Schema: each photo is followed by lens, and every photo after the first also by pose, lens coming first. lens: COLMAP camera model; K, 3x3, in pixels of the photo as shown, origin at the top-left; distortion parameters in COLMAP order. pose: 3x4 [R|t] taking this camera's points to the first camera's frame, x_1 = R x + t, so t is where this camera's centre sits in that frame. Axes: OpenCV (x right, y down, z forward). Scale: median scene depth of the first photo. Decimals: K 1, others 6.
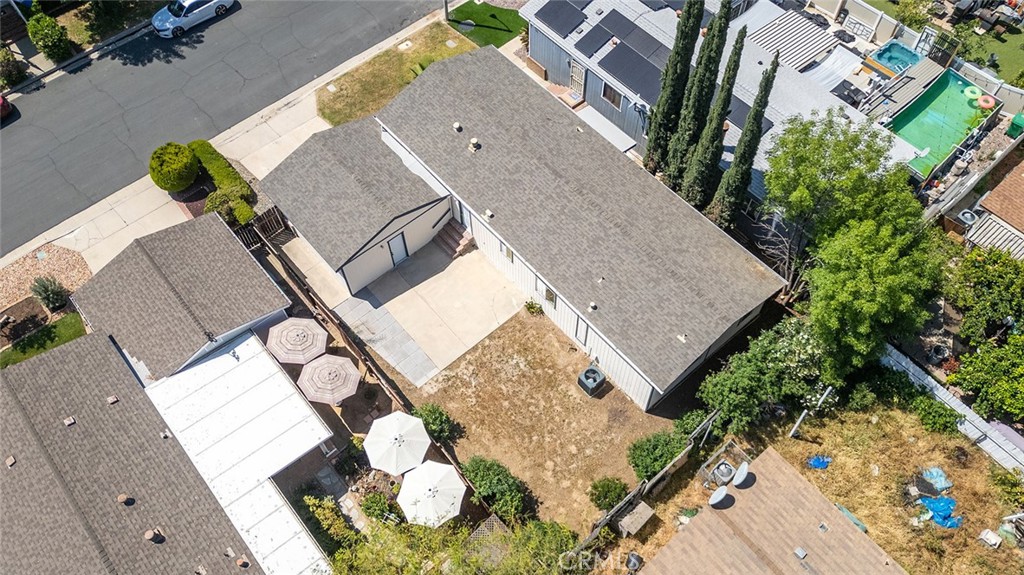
lens RADIAL K [[752.1, 0, 512.0], [0, 752.1, 287.5], [0, 0, 1]] dist [0.052376, -0.036078]
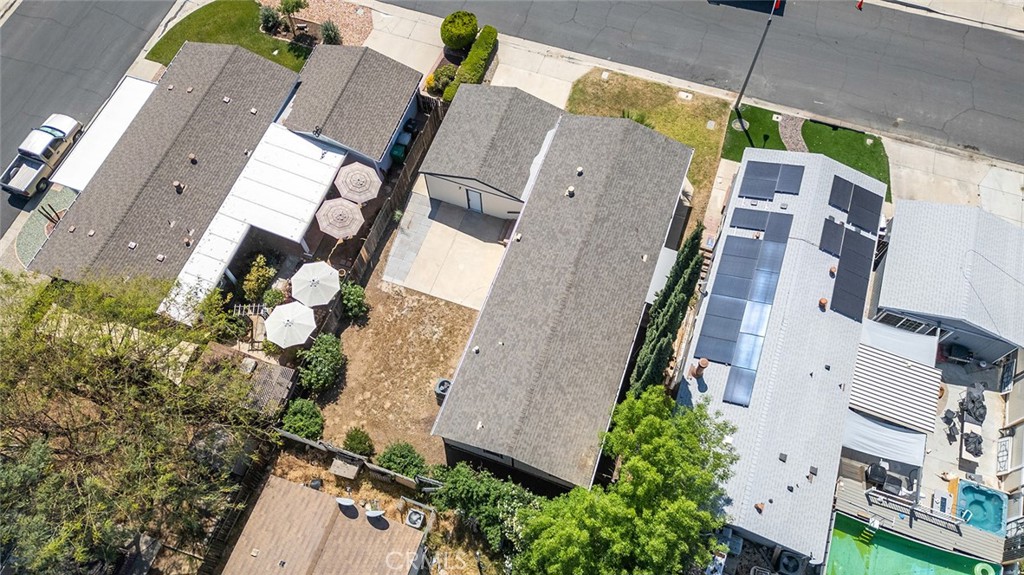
lens RADIAL K [[740.1, 0, 515.8], [0, 740.1, 289.2], [0, 0, 1]] dist [0.060610, -0.059480]
pose [[0.498460, 0.788851, -0.359517, 0.454063], [-0.743050, 0.602392, 0.291549, -0.391273], [0.446559, 0.121814, 0.886423, 0.001788]]
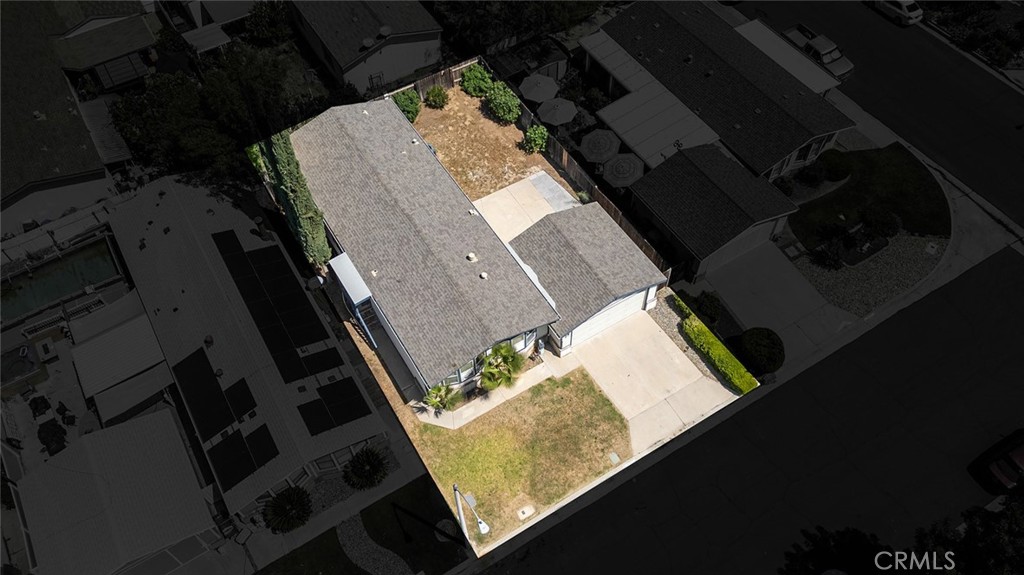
lens RADIAL K [[749.2, 0, 509.9], [0, 749.2, 315.1], [0, 0, 1]] dist [0.070057, -0.074683]
pose [[-0.986193, -0.117297, 0.116898, -0.266295], [0.155855, -0.418823, 0.894593, -1.312280], [-0.055974, 0.900460, 0.431322, 0.639258]]
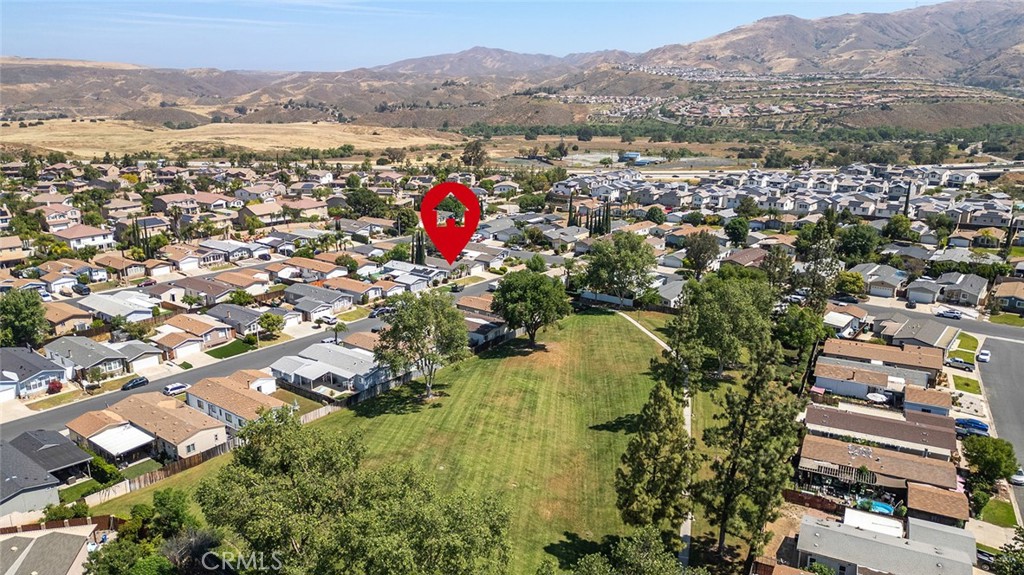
lens RADIAL K [[740.1, 0, 515.8], [0, 740.1, 289.2], [0, 0, 1]] dist [0.060610, -0.059480]
pose [[-0.981425, 0.072074, -0.177793, 0.624252], [-0.152452, 0.269594, 0.950830, -6.879014], [0.116463, 0.960273, -0.253598, 3.185991]]
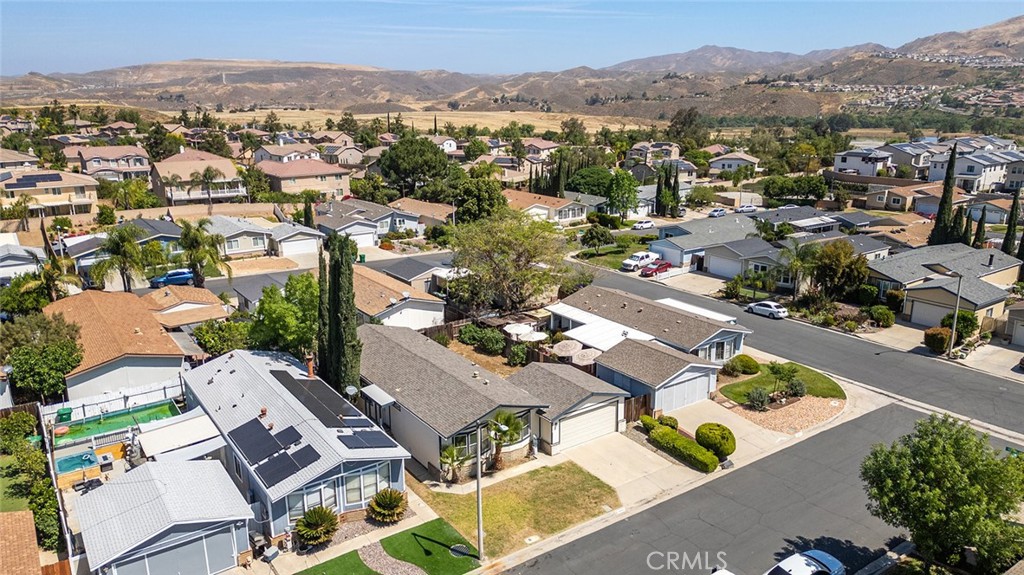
lens RADIAL K [[740.1, 0, 515.8], [0, 740.1, 289.2], [0, 0, 1]] dist [0.060610, -0.059480]
pose [[-0.994943, -0.002488, 0.100411, -0.286837], [0.095876, 0.274477, 0.956802, -1.699217], [-0.029941, 0.961590, -0.272850, 1.319788]]
